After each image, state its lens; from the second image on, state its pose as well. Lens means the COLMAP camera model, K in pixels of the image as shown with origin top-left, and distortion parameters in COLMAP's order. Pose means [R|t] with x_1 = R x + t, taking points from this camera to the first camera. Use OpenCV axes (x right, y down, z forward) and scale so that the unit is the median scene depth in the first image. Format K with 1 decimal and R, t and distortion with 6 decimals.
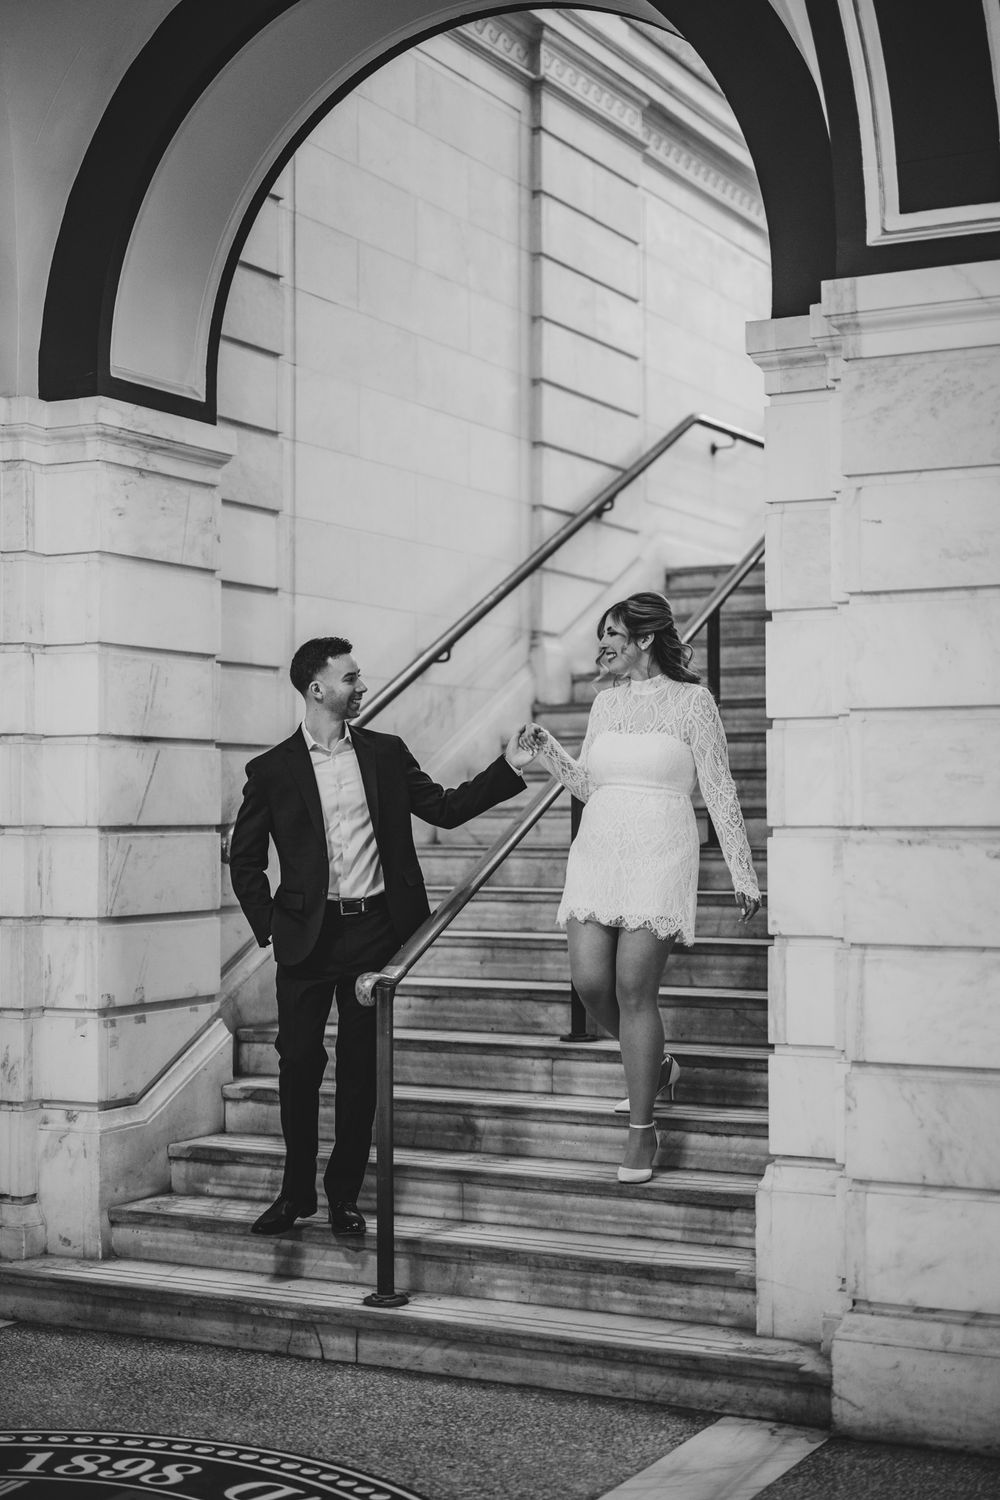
lens RADIAL K [[2158.1, 0, 500.0], [0, 2158.1, 750.0], [0, 0, 1]] dist [-0.025262, 0.130437]
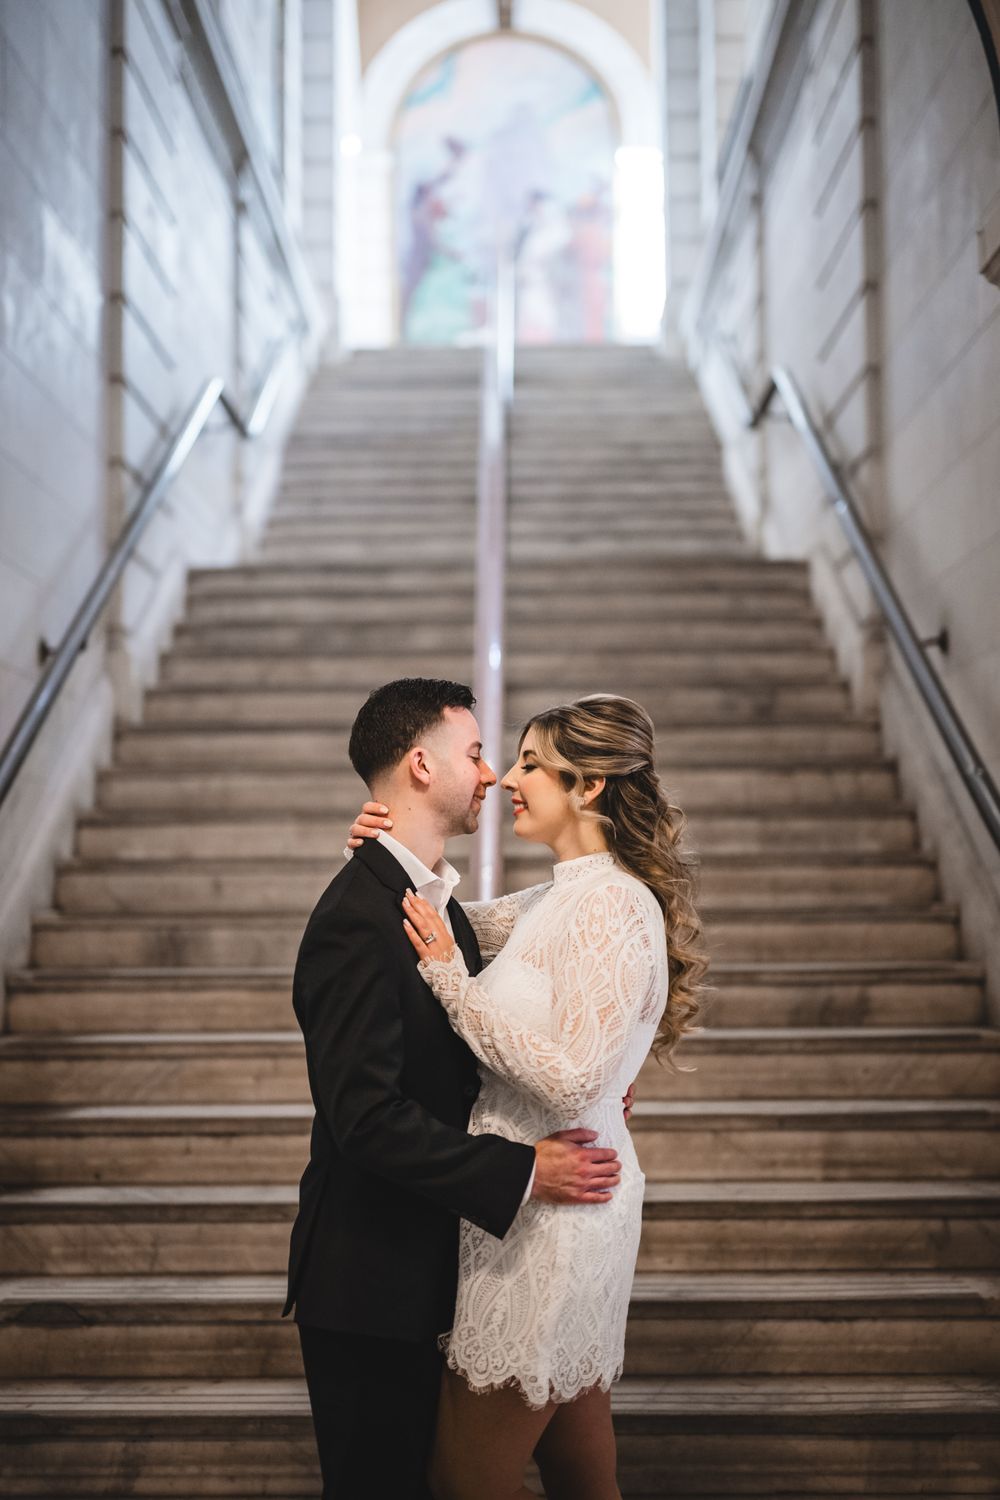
lens RADIAL K [[2158.1, 0, 500.0], [0, 2158.1, 750.0], [0, 0, 1]] dist [-0.025262, 0.130437]
pose [[0.897827, 0.020919, 0.439850, -0.281899], [-0.003890, 0.999209, -0.039580, 0.024689], [-0.440330, 0.033824, 0.897198, 0.407653]]
